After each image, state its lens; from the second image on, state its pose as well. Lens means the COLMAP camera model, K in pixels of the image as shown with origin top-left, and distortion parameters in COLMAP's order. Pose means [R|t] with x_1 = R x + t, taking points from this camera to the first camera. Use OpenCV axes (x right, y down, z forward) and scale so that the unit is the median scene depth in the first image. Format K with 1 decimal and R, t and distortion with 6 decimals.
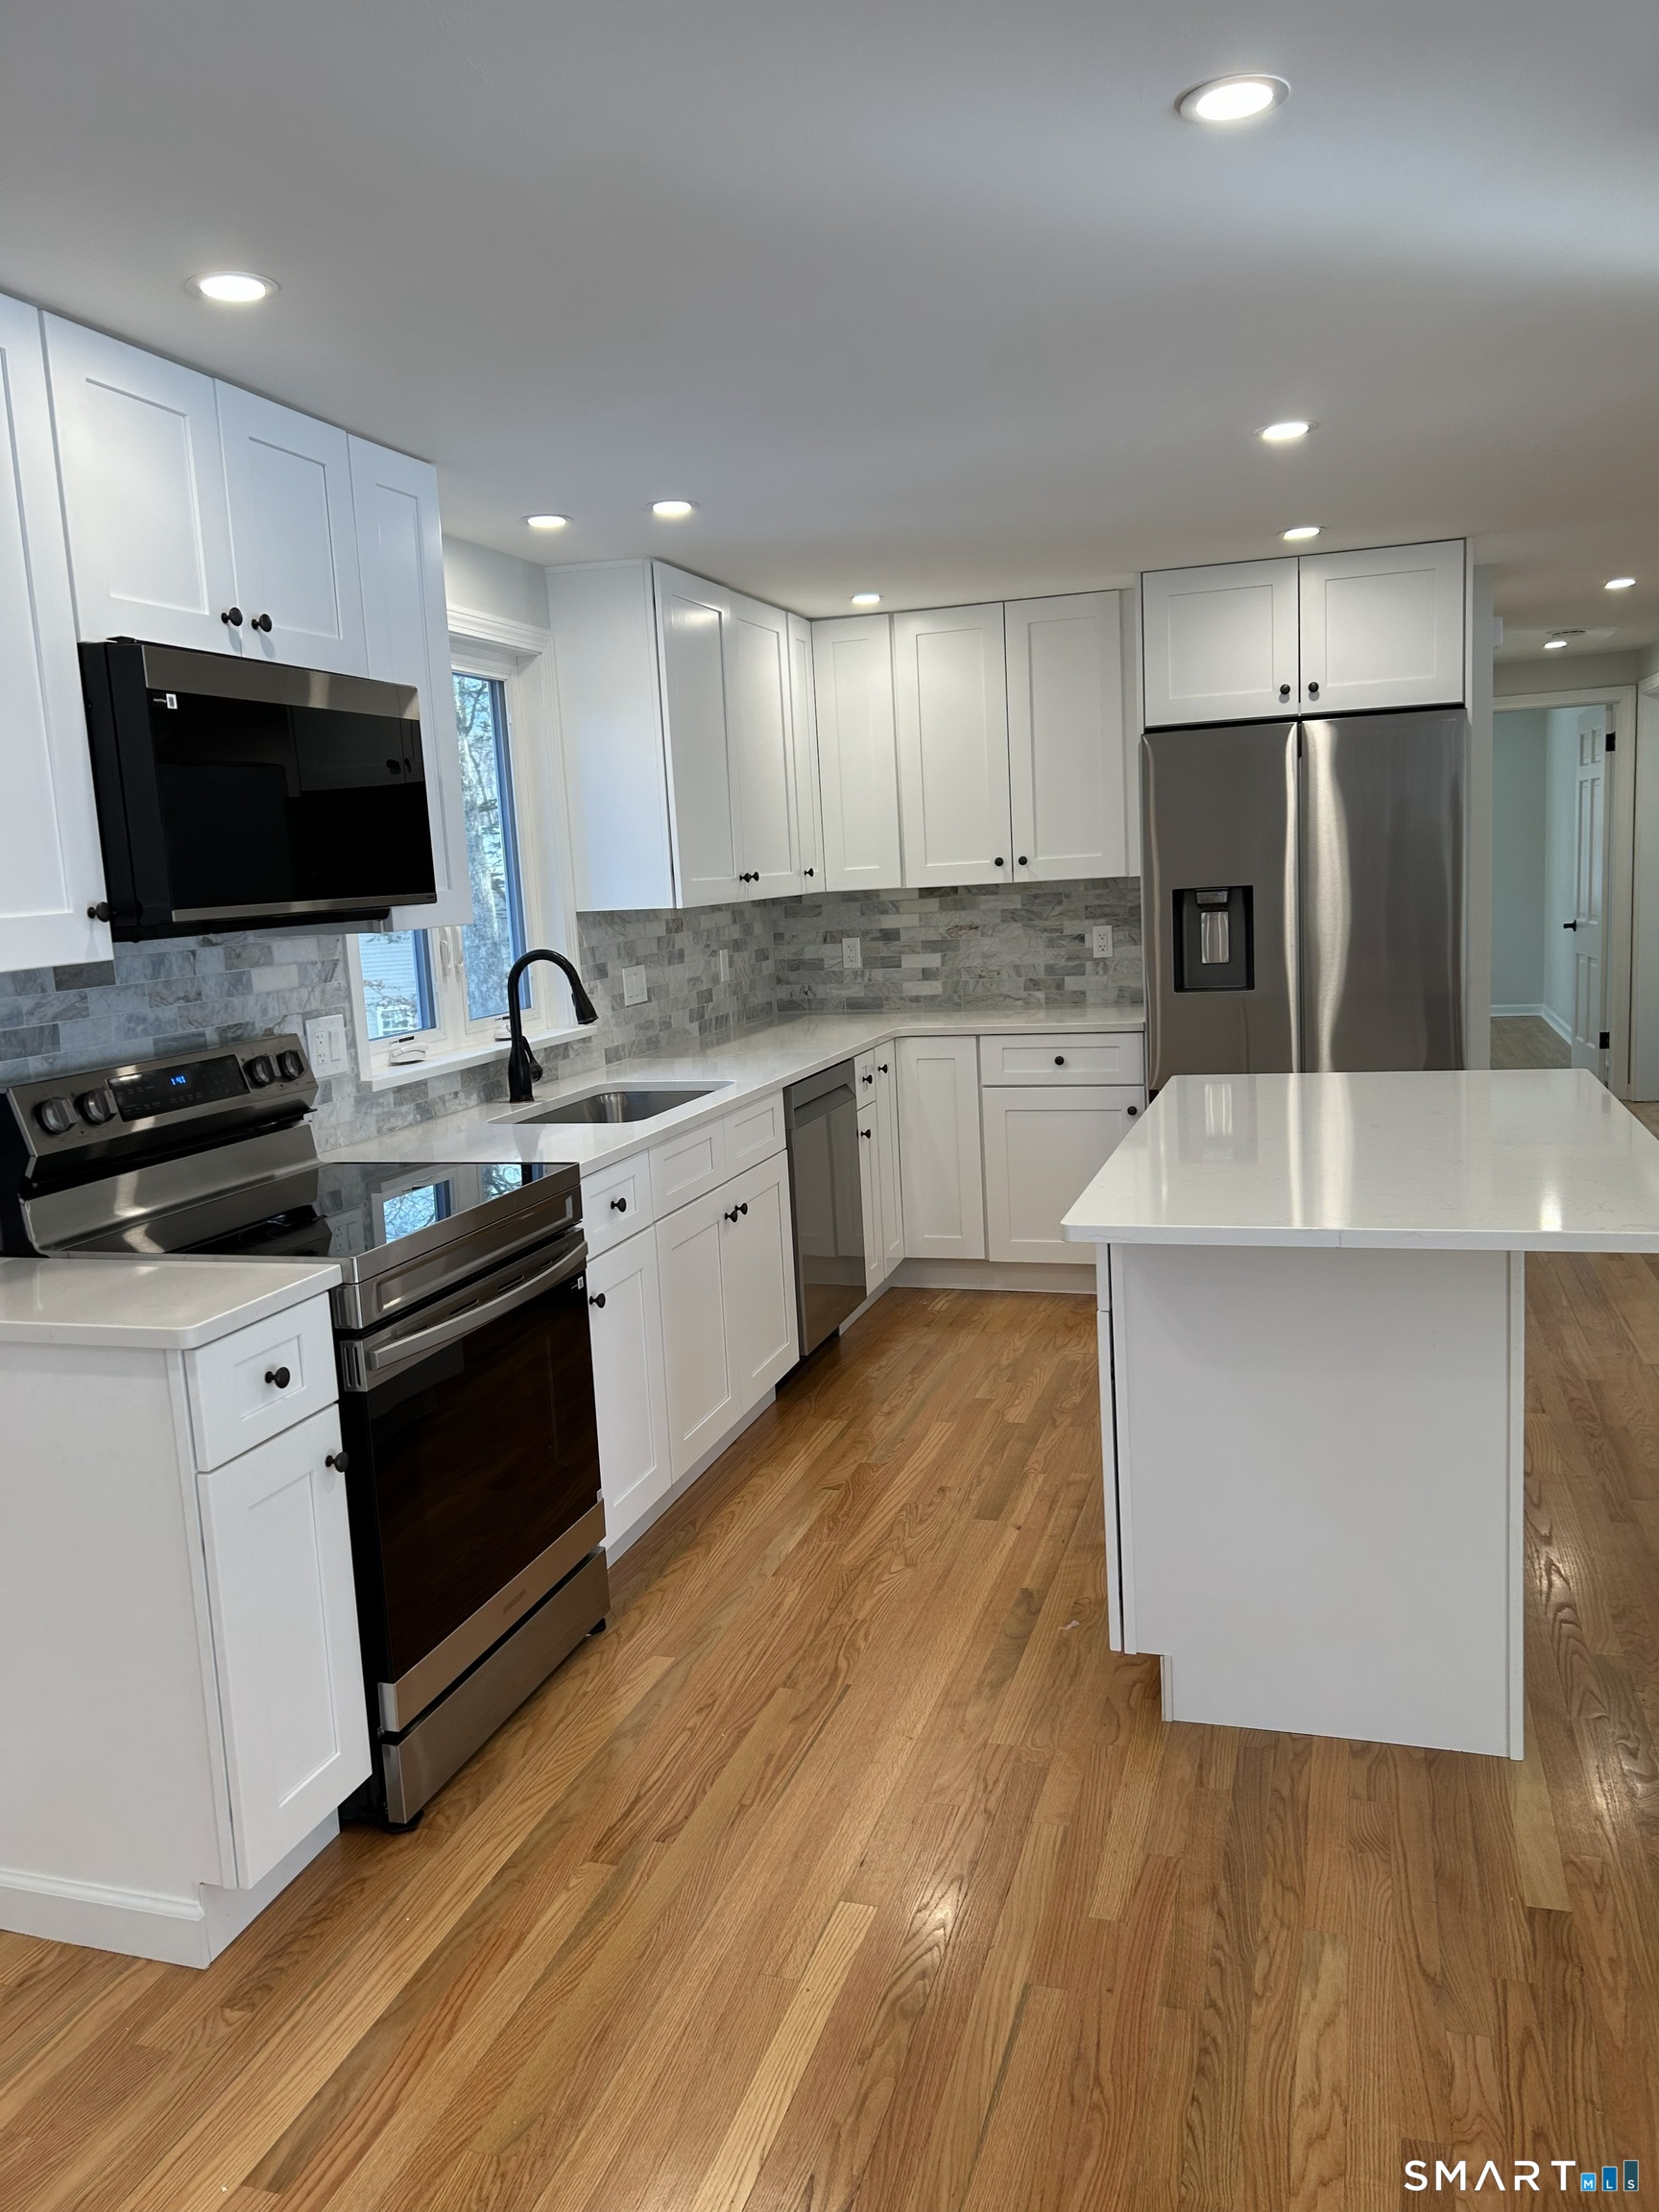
lens RADIAL K [[1673.7, 0, 815.1], [0, 1673.7, 1110.3], [0, 0, 1]] dist [0.075104, -0.086439]
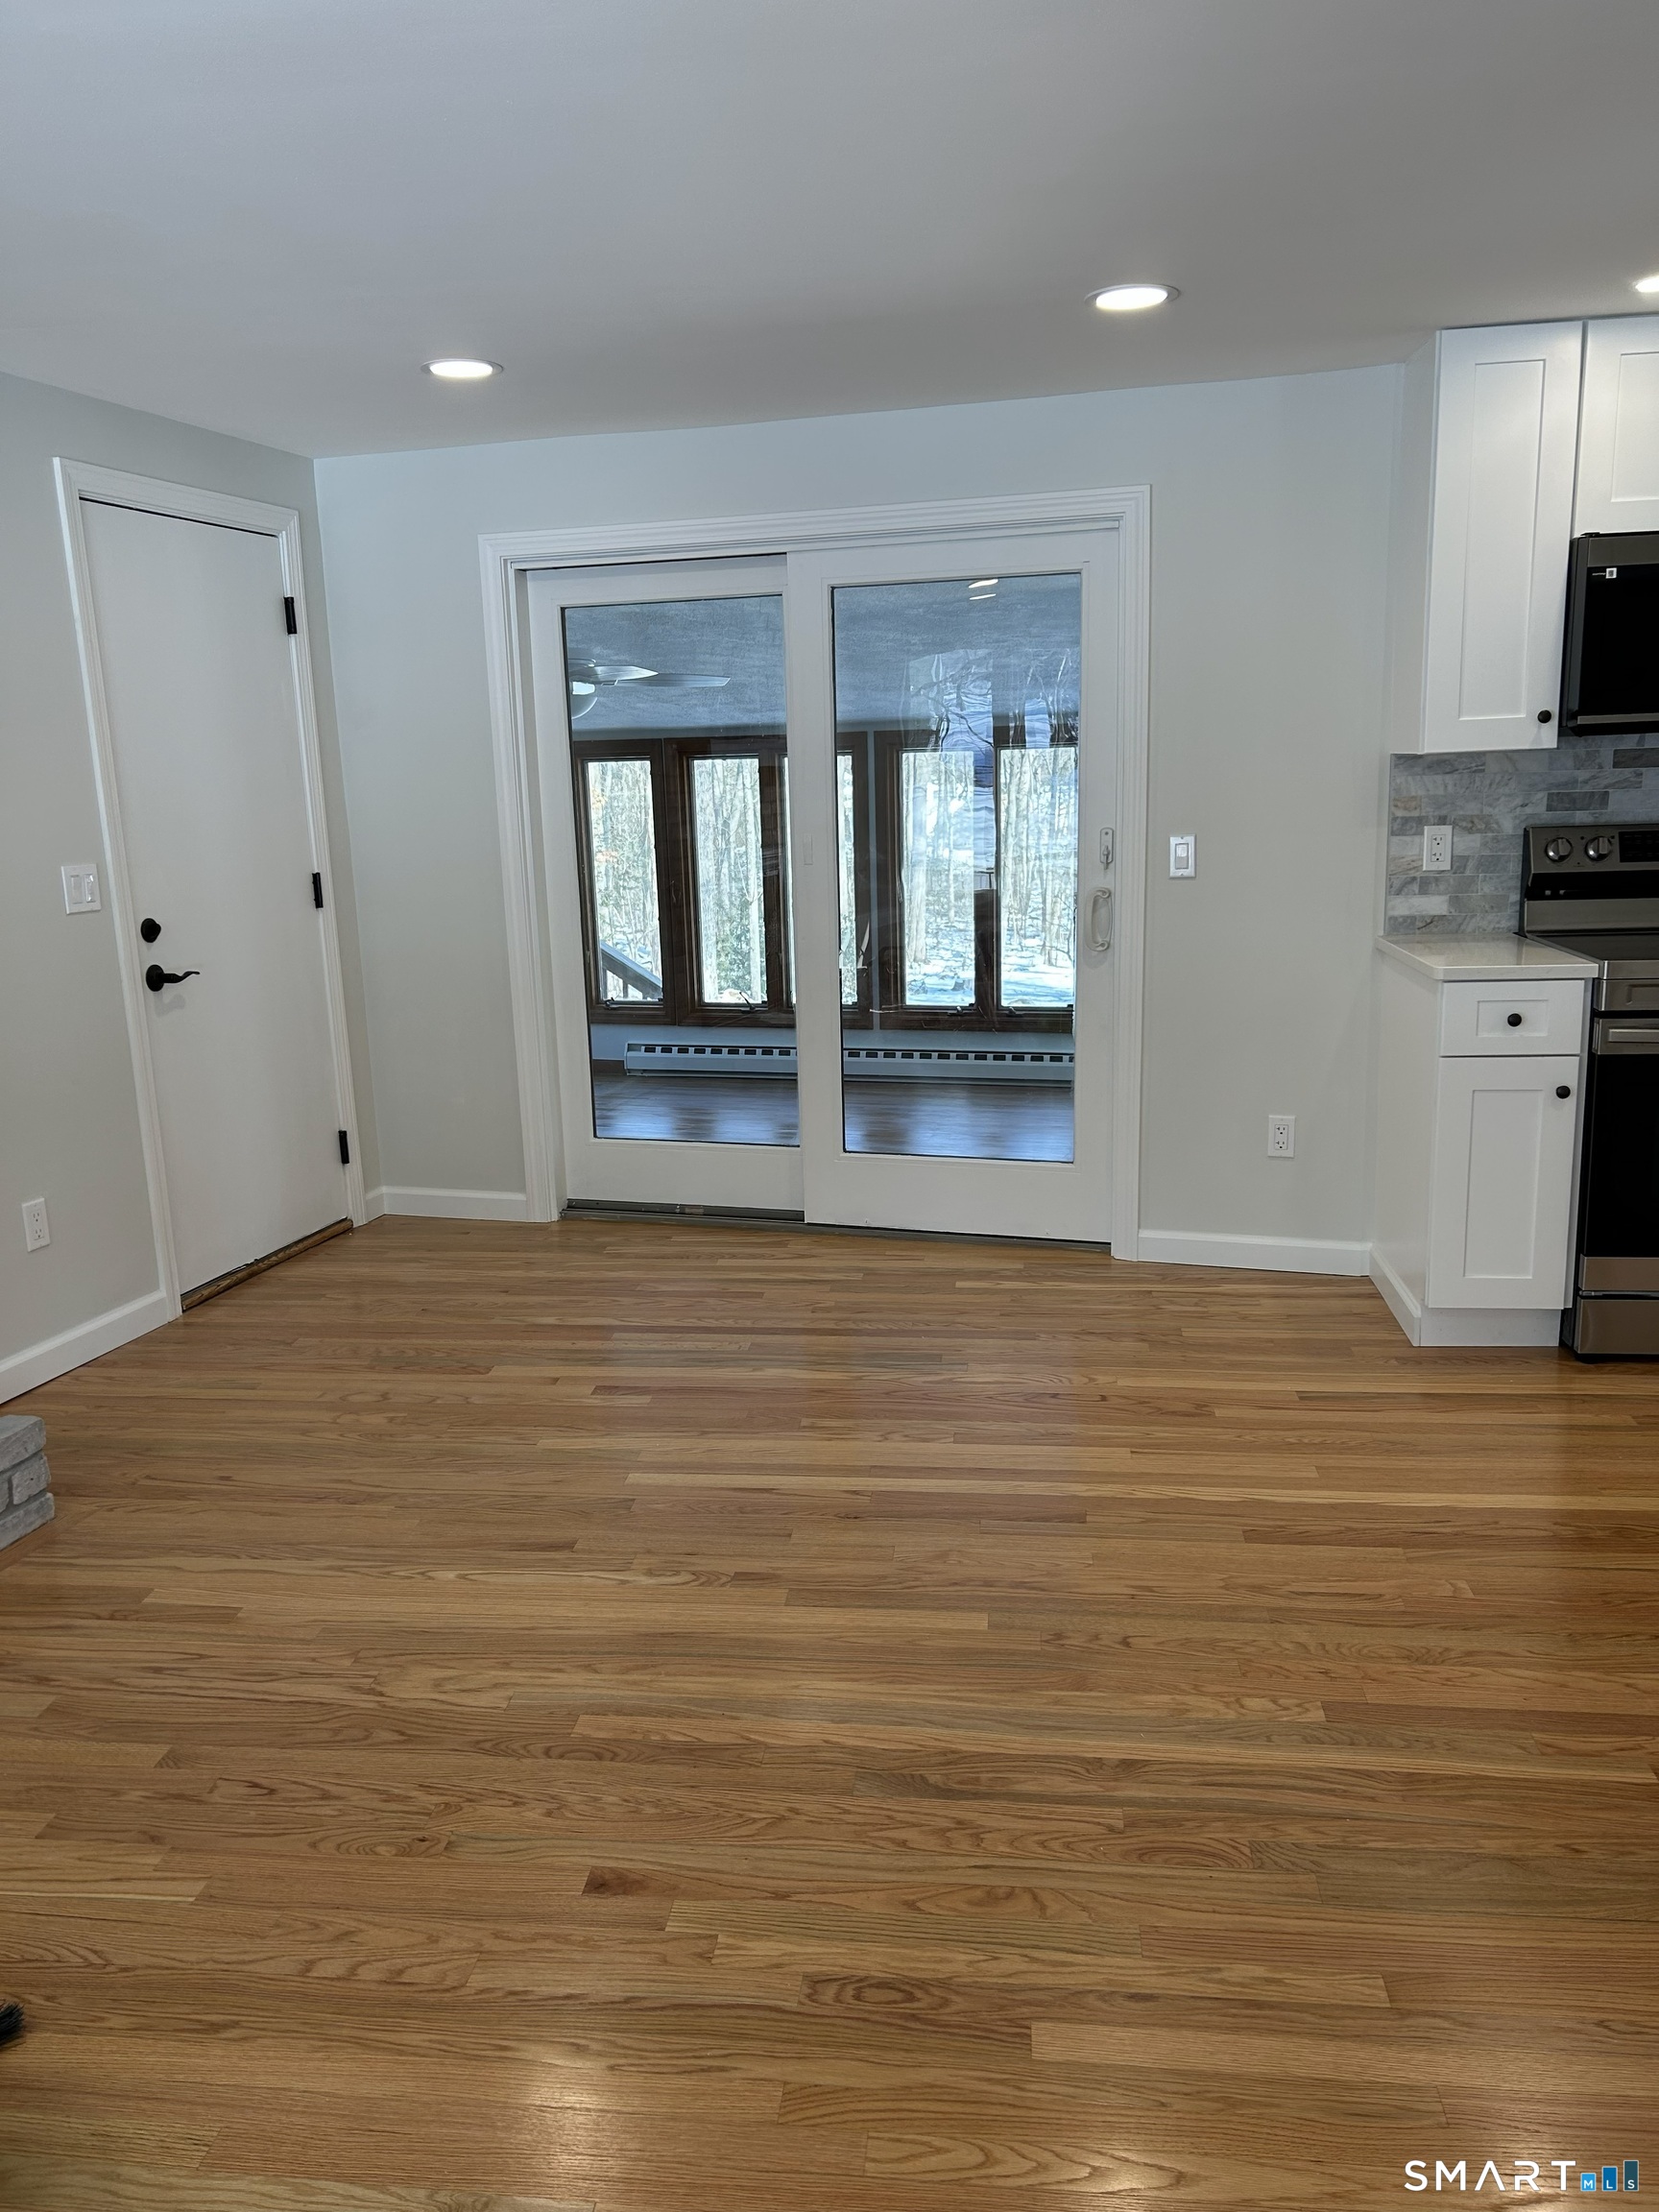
lens RADIAL K [[1650.6, 0, 830.8], [0, 1650.6, 1137.6], [0, 0, 1]] dist [0.004769, 0.002432]
pose [[0.190081, 0.265722, -0.945125, 0.804086], [-0.120593, 0.961705, 0.246131, -0.030329], [0.974334, 0.067190, 0.214847, 0.036688]]
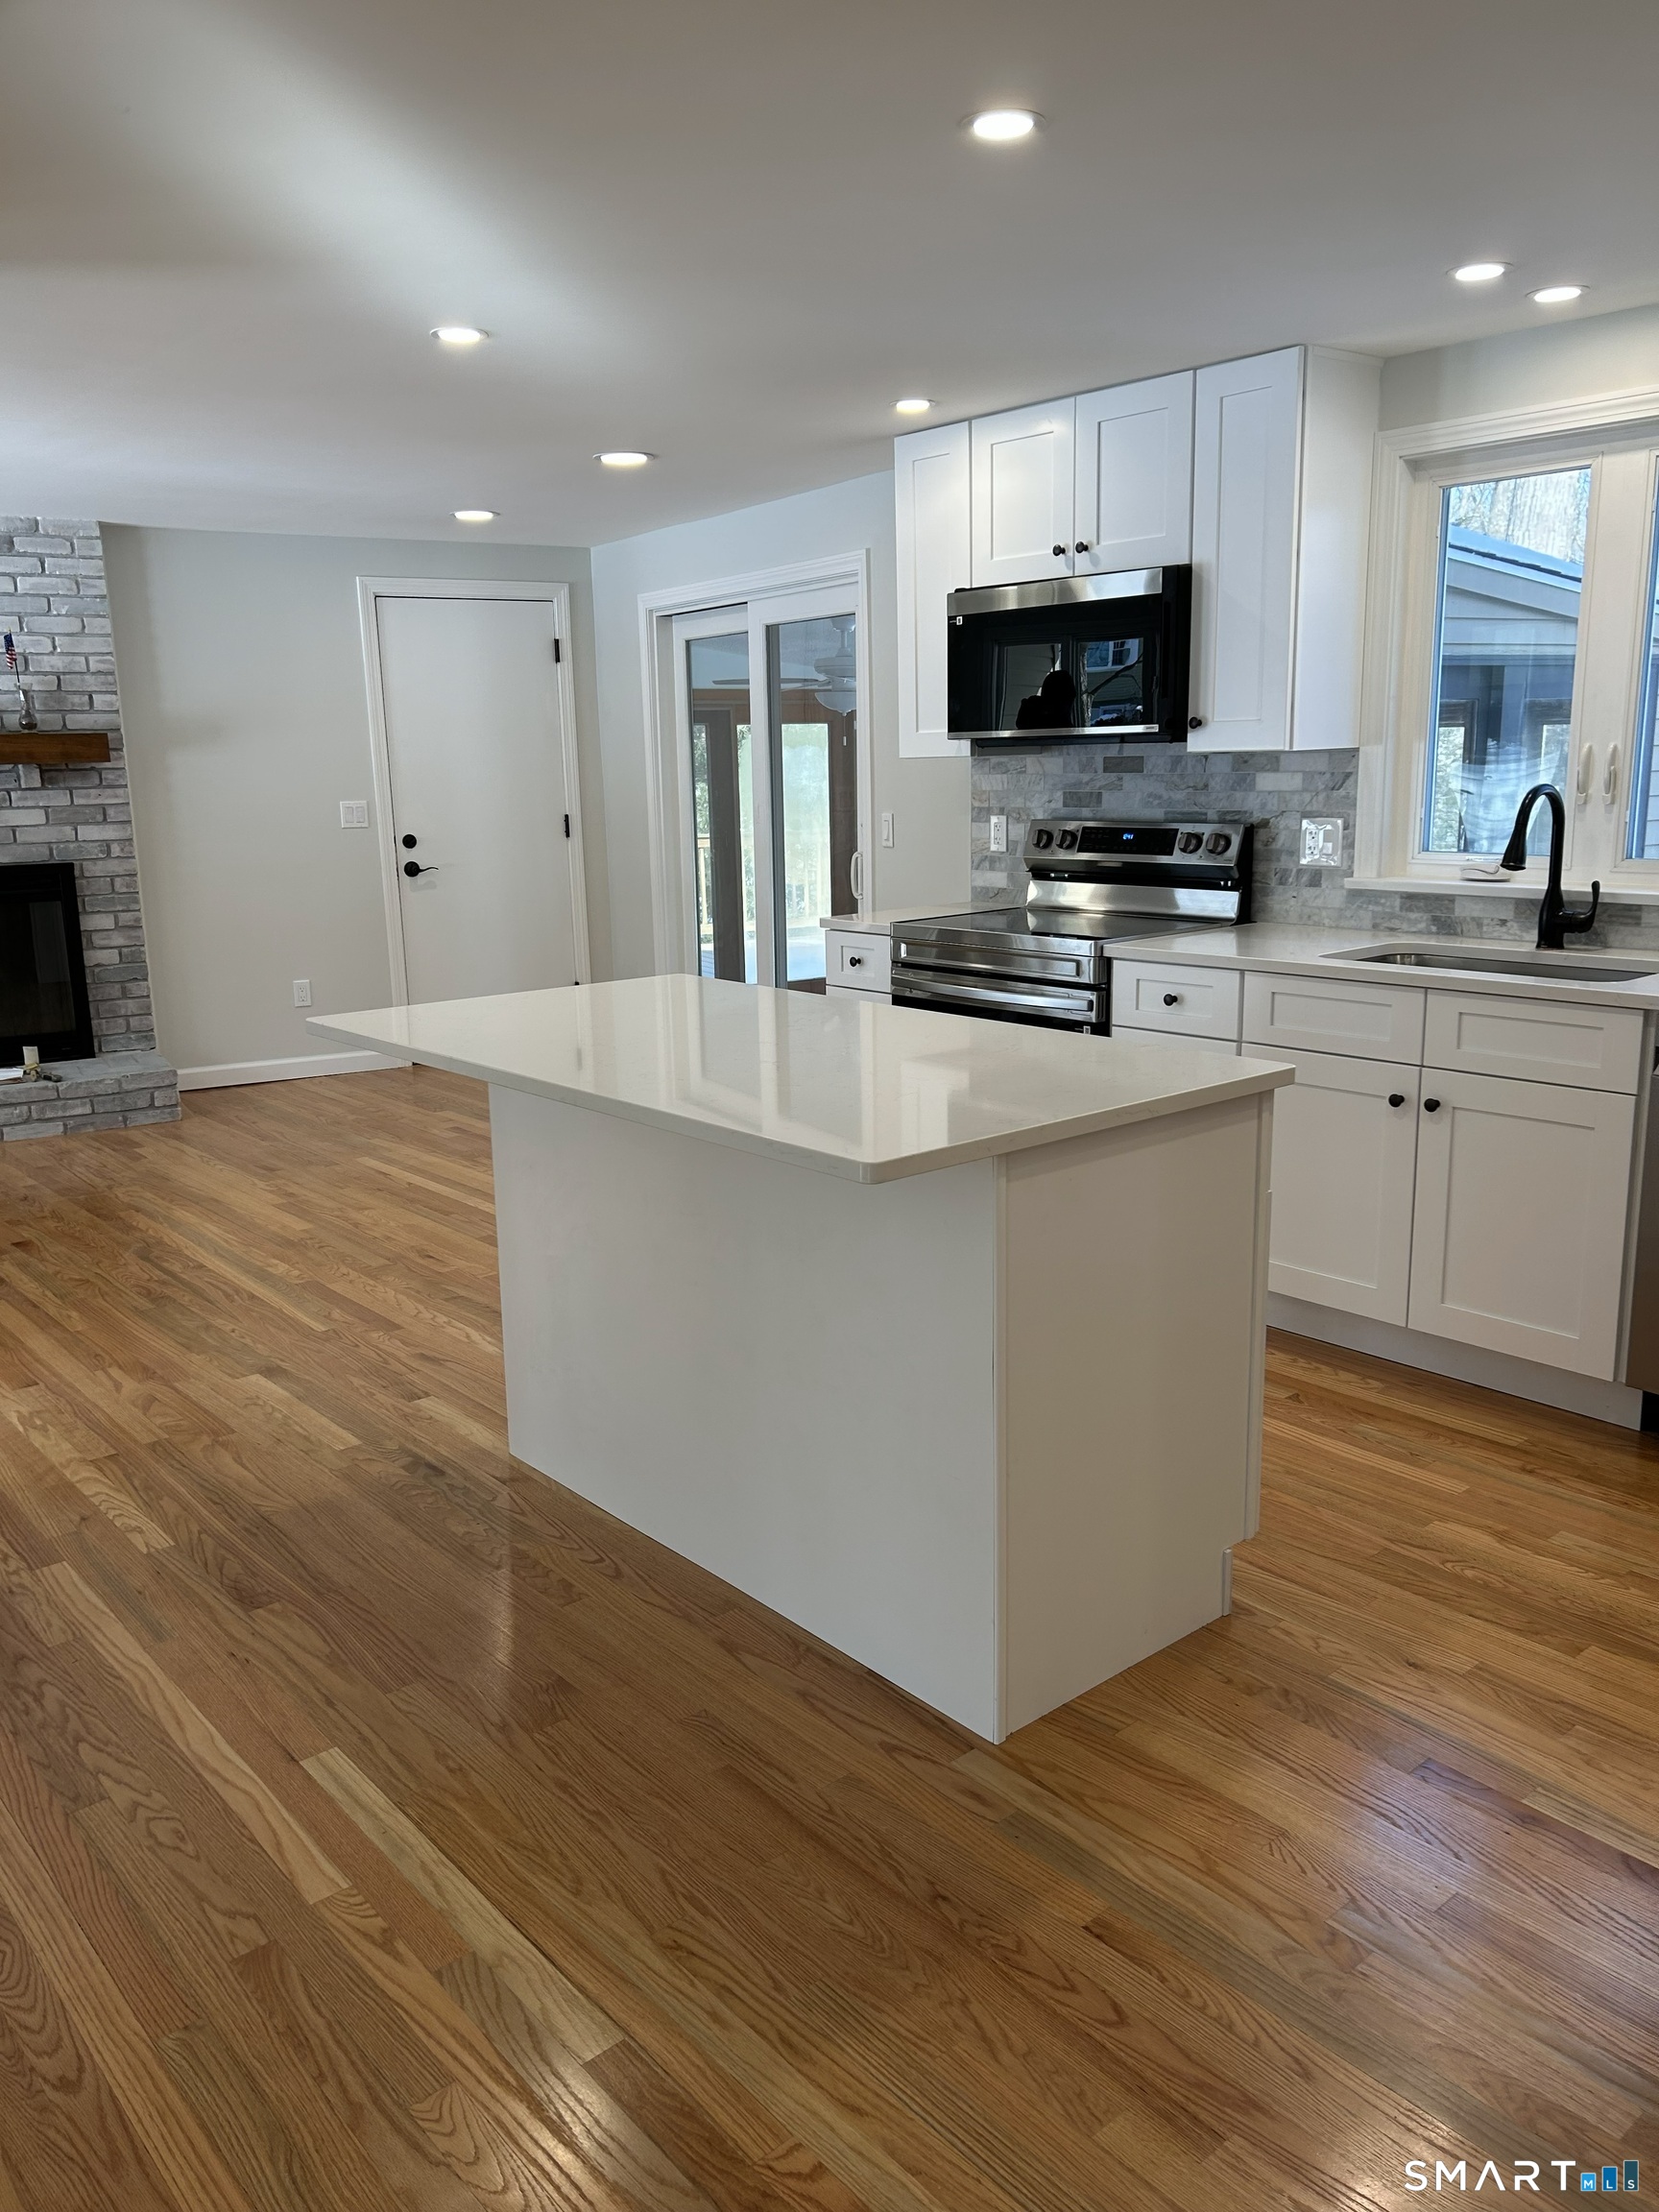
lens RADIAL K [[1673.7, 0, 815.1], [0, 1673.7, 1110.3], [0, 0, 1]] dist [0.075104, -0.086439]
pose [[-0.531187, 0.244073, -0.811338, 1.110078], [-0.072648, 0.940960, 0.330630, -0.271081], [0.844135, 0.234568, -0.482094, 1.527911]]
